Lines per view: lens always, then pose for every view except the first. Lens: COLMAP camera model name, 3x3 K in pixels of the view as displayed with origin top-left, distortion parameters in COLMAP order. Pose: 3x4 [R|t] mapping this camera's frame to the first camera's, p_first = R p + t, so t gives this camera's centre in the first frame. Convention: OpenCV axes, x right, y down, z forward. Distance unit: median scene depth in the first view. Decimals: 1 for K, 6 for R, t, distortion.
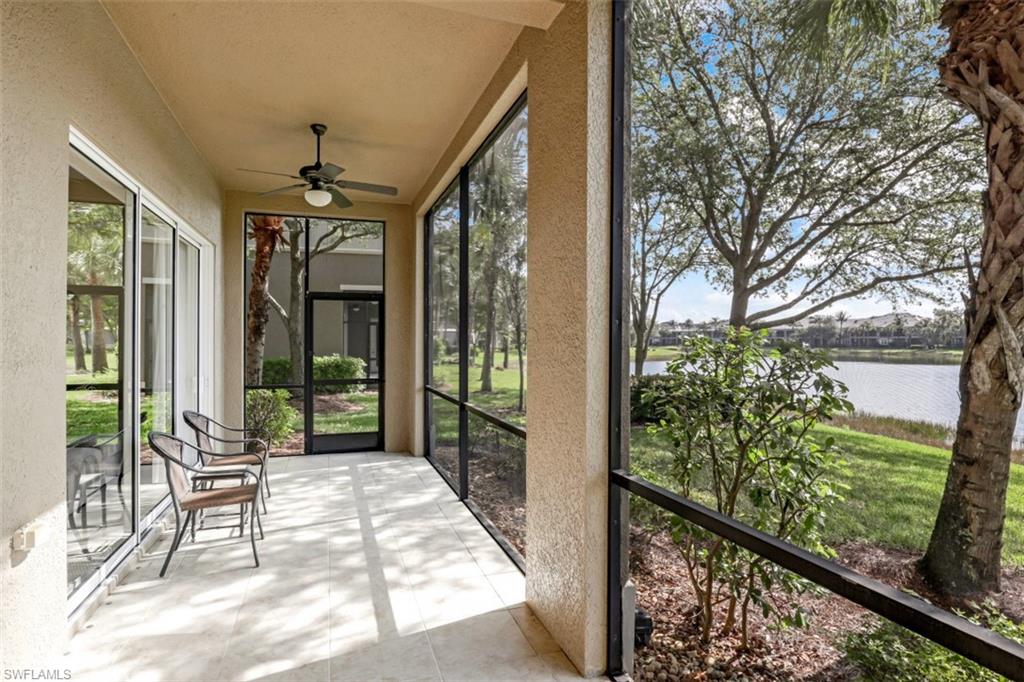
lens RADIAL K [[541.3, 0, 520.8], [0, 541.3, 339.3], [0, 0, 1]] dist [-0.023580, 0.003821]
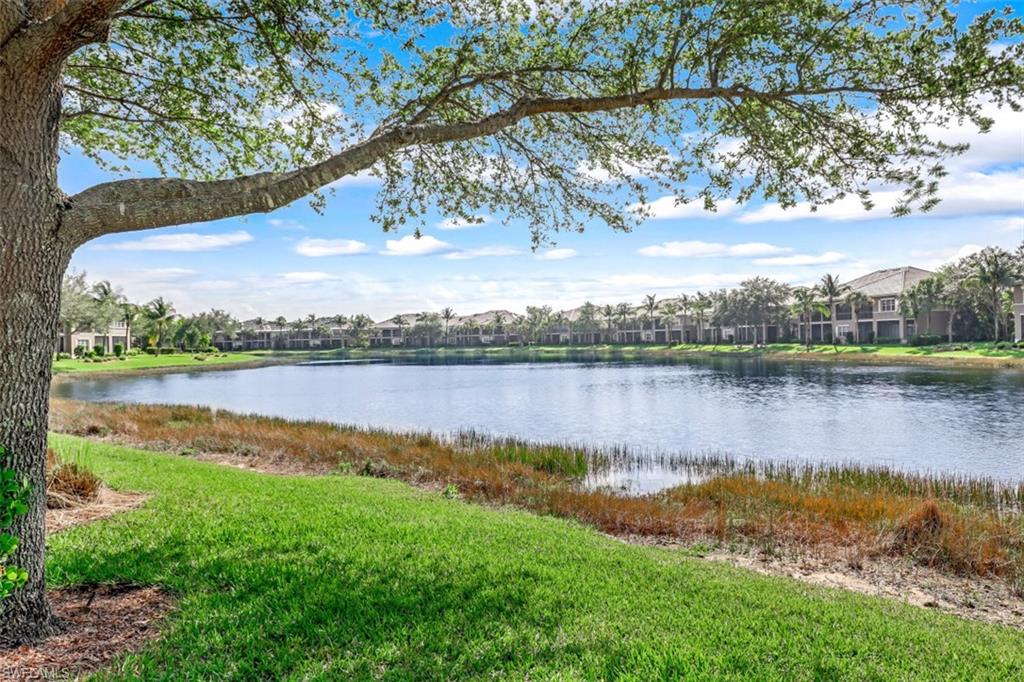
lens RADIAL K [[627.7, 0, 515.9], [0, 627.7, 340.5], [0, 0, 1]] dist [-0.029263, 0.001147]
pose [[0.798726, -0.018198, 0.601420, 0.379342], [0.019982, 0.999793, 0.003715, 0.023786], [-0.601363, 0.009050, 0.798924, 0.606279]]
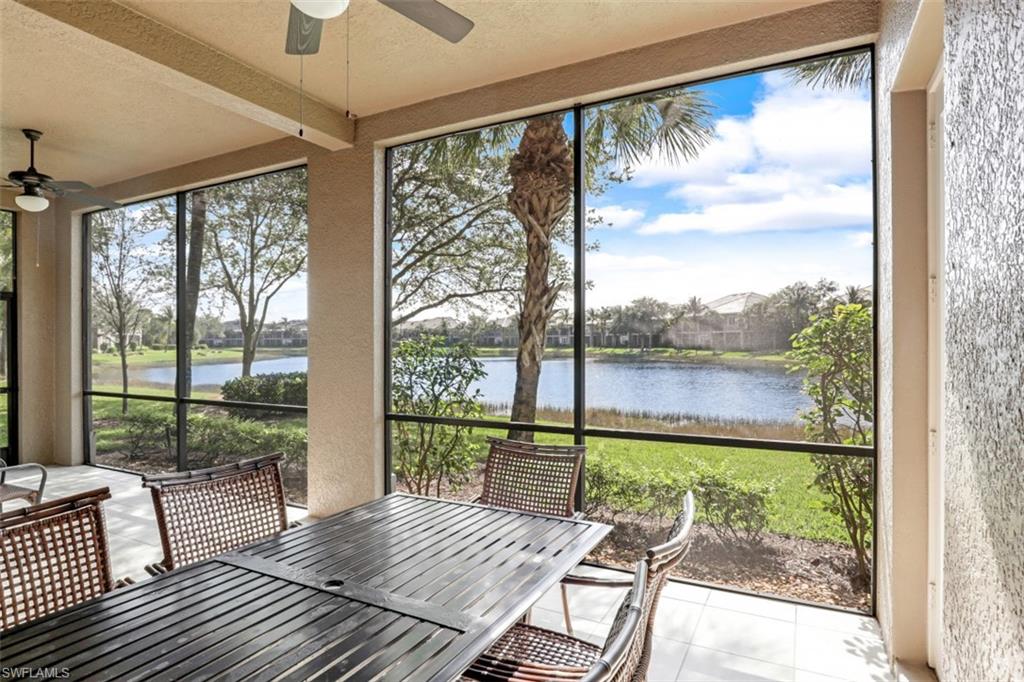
lens RADIAL K [[561.0, 0, 515.1], [0, 561.0, 342.5], [0, 0, 1]] dist [-0.032078, -0.000235]
pose [[0.735684, -0.008740, 0.677268, -0.145671], [0.005367, 0.999961, 0.007074, -0.001988], [-0.677304, -0.001569, 0.735702, -0.128455]]
